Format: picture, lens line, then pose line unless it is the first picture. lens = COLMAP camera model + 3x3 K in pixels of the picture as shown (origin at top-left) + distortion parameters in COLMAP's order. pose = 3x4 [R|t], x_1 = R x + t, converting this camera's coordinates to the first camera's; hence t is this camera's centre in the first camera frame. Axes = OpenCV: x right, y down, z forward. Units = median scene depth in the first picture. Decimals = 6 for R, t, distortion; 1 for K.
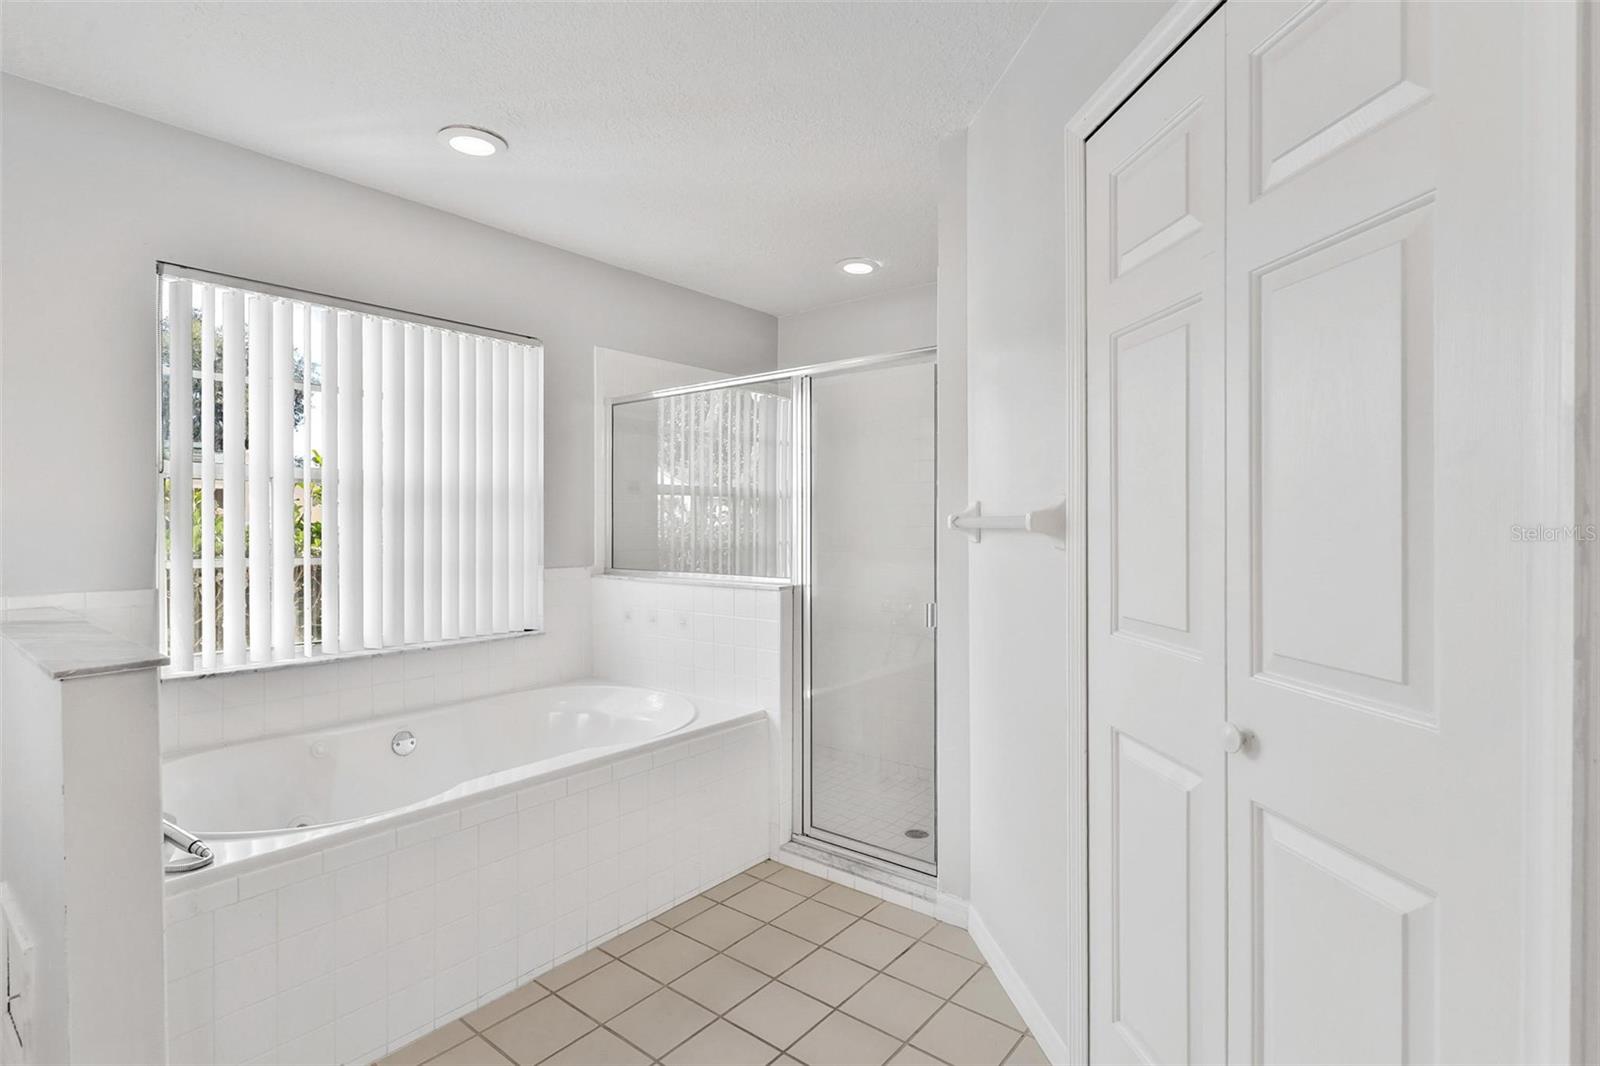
lens RADIAL K [[782.8, 0, 798.2], [0, 782.8, 529.2], [0, 0, 1]] dist [0.004171, -0.001924]
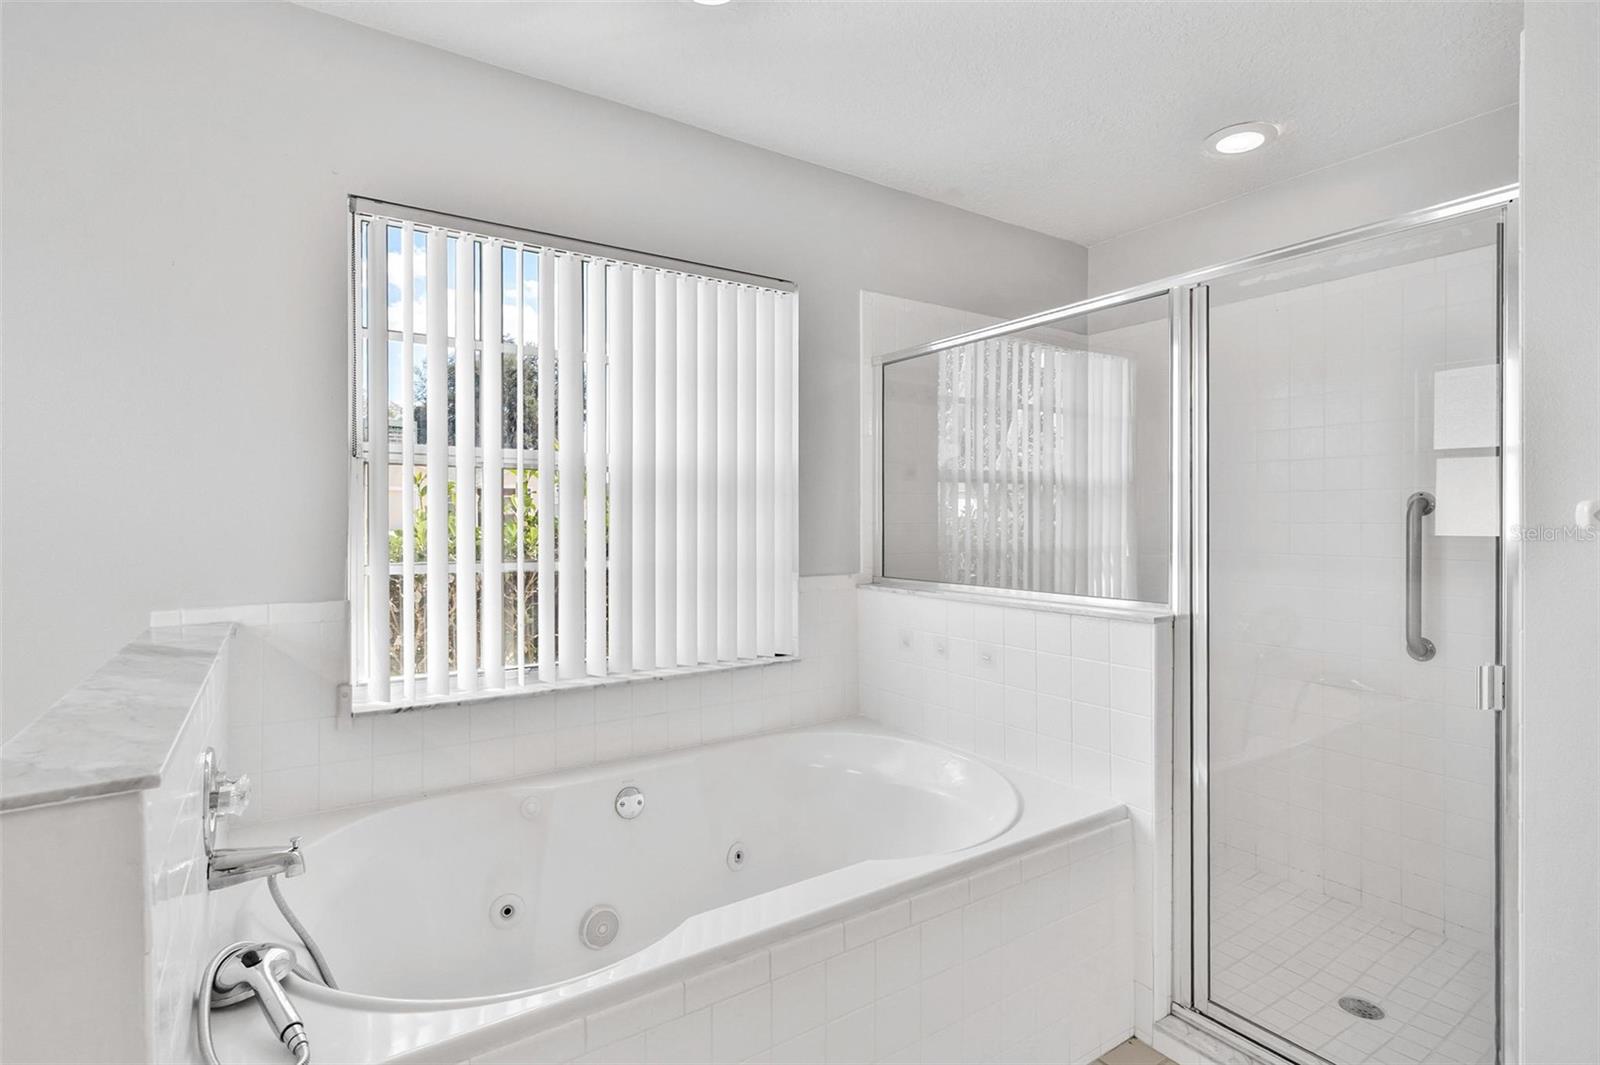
lens RADIAL K [[782.8, 0, 801.0], [0, 782.8, 523.1], [0, 0, 1]] dist [0.004171, -0.001924]
pose [[0.956767, 0.000135, -0.290856, -0.104230], [-0.000863, 0.999997, -0.002374, -0.001676], [0.290855, 0.002522, 0.956764, 0.277113]]
